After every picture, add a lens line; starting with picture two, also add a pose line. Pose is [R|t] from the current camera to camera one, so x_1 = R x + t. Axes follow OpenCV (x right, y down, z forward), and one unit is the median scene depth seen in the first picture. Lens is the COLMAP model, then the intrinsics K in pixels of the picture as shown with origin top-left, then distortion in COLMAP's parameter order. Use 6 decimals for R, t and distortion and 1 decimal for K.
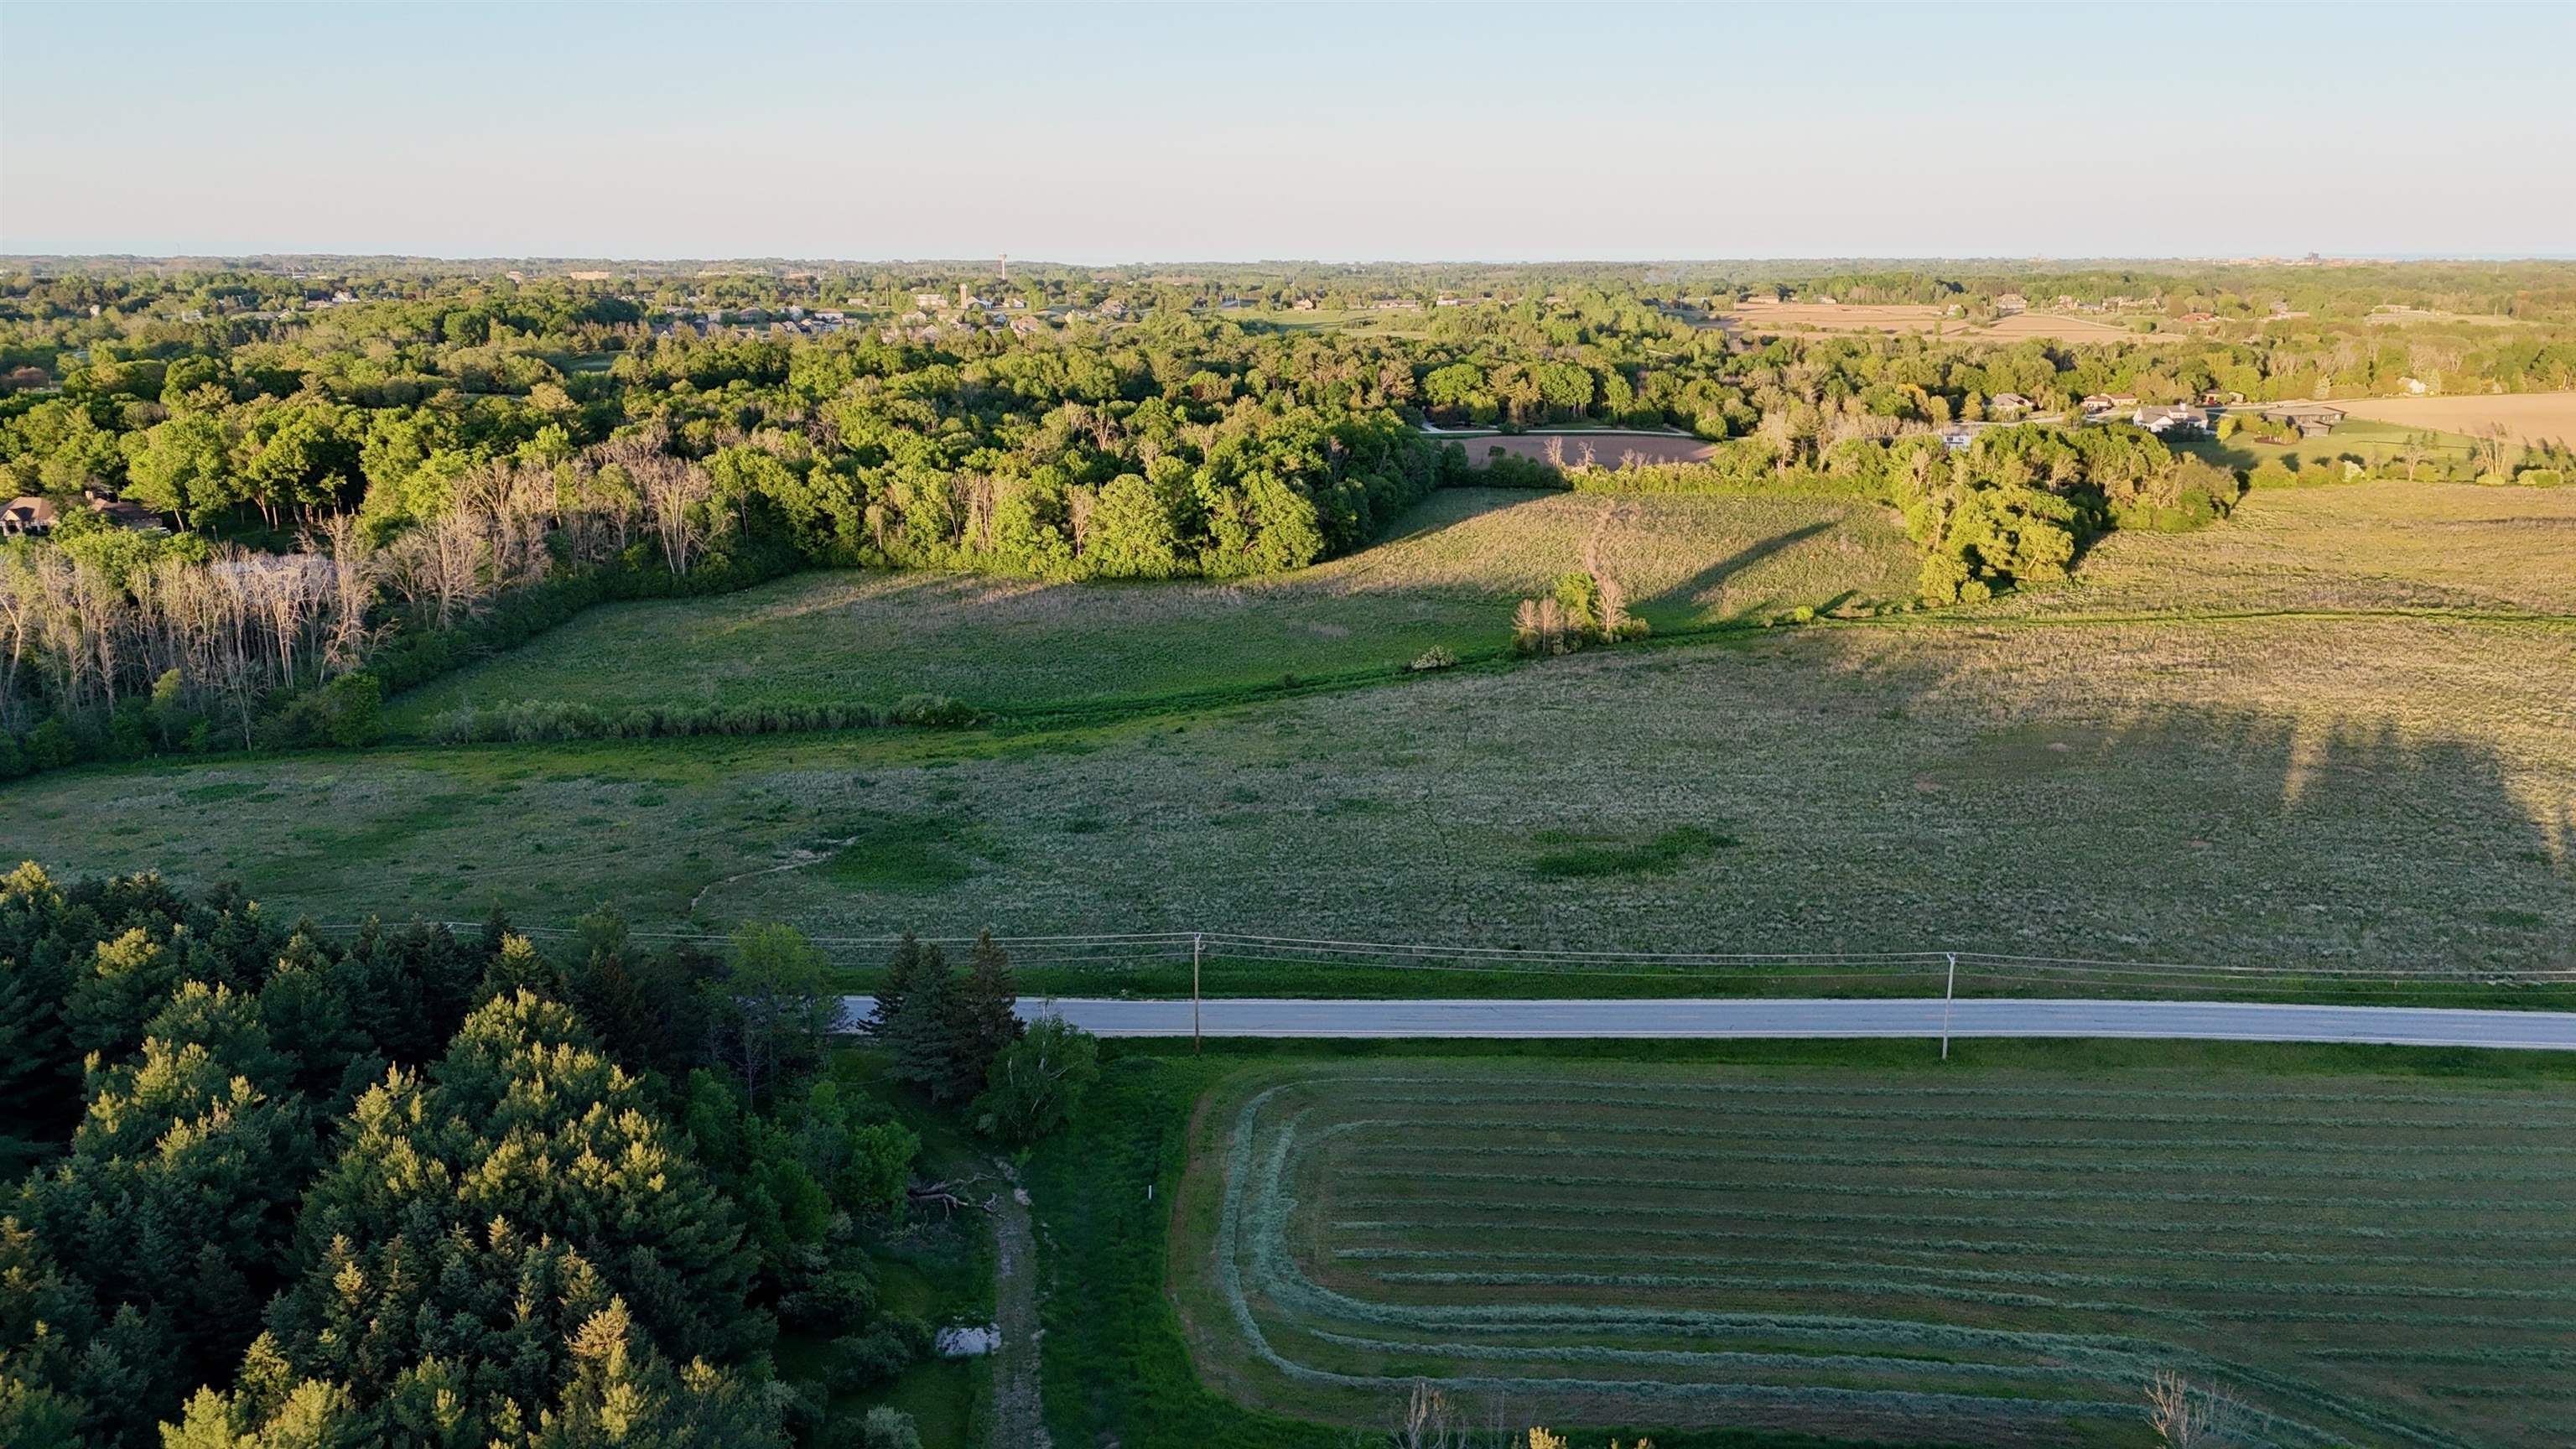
lens RADIAL K [[1890.4, 0, 1278.3], [0, 1890.4, 739.6], [0, 0, 1]] dist [0.088929, -0.087312]
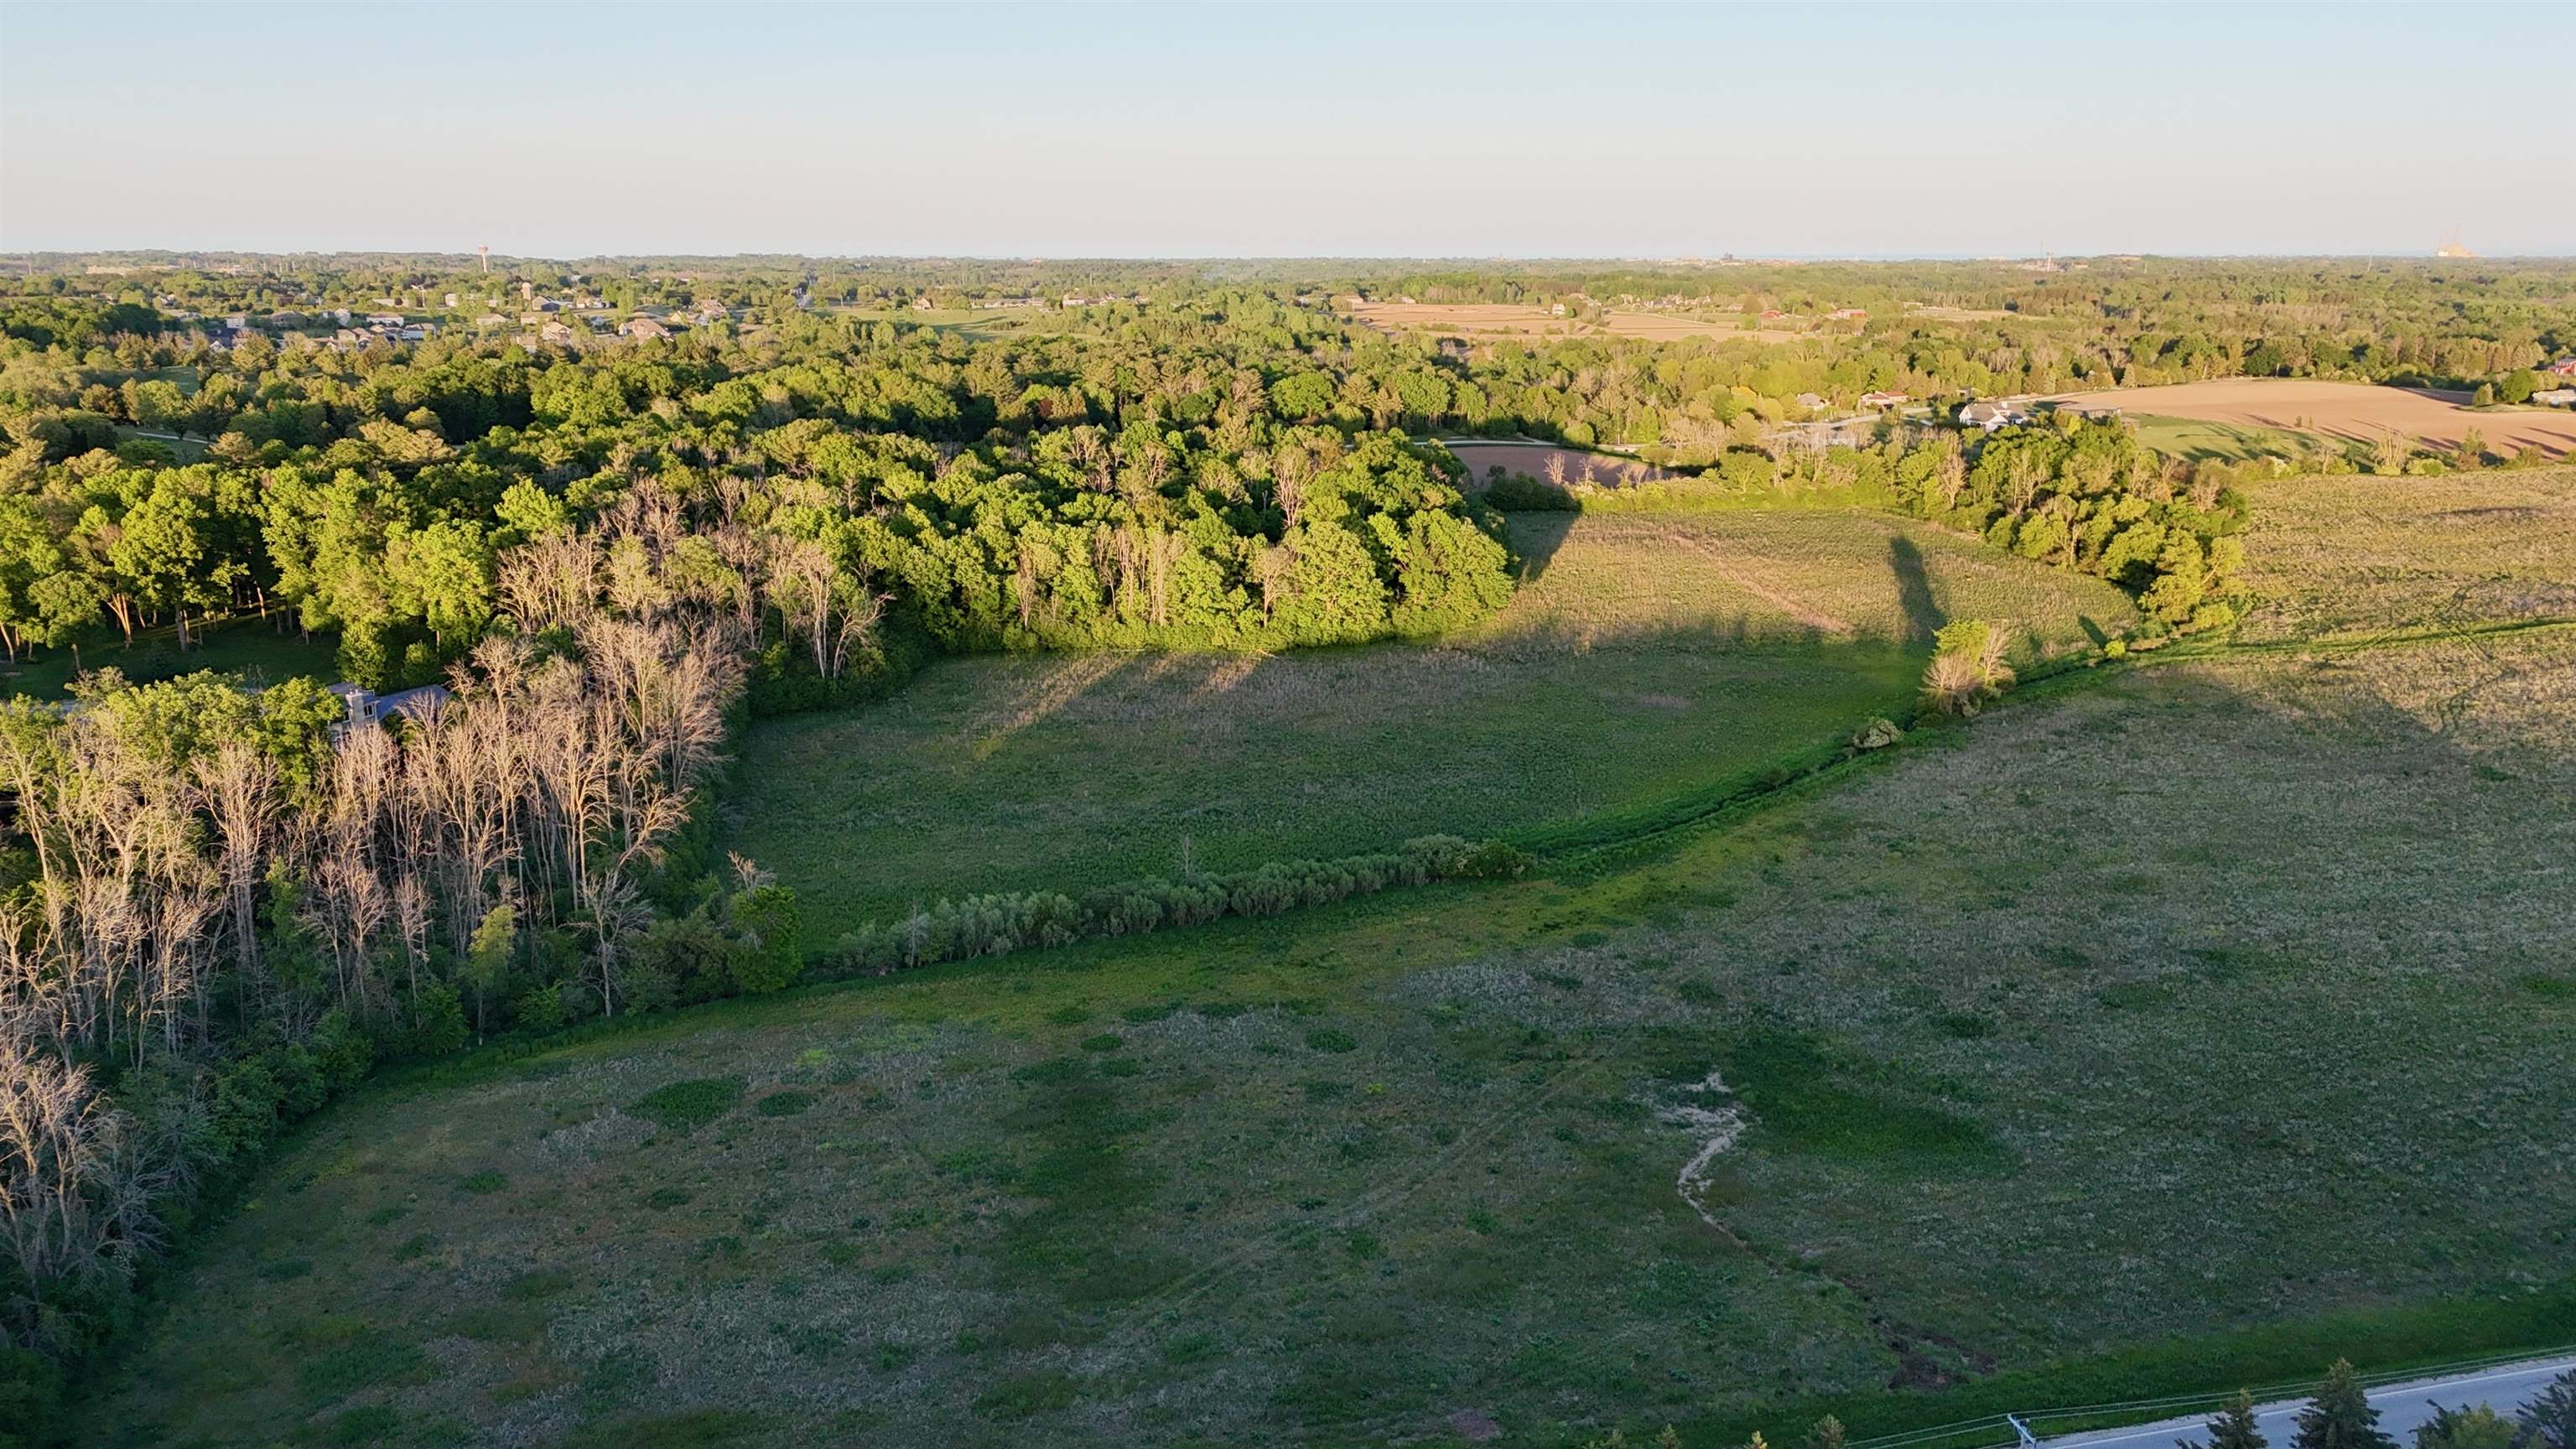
lens RADIAL K [[1890.4, 0, 1279.3], [0, 1890.4, 734.7], [0, 0, 1]] dist [0.088929, -0.087312]
pose [[0.961501, -0.067547, 0.266369, -0.239372], [0.067716, 0.997668, 0.008561, -0.040386], [-0.266326, 0.009806, 0.963833, 0.148339]]
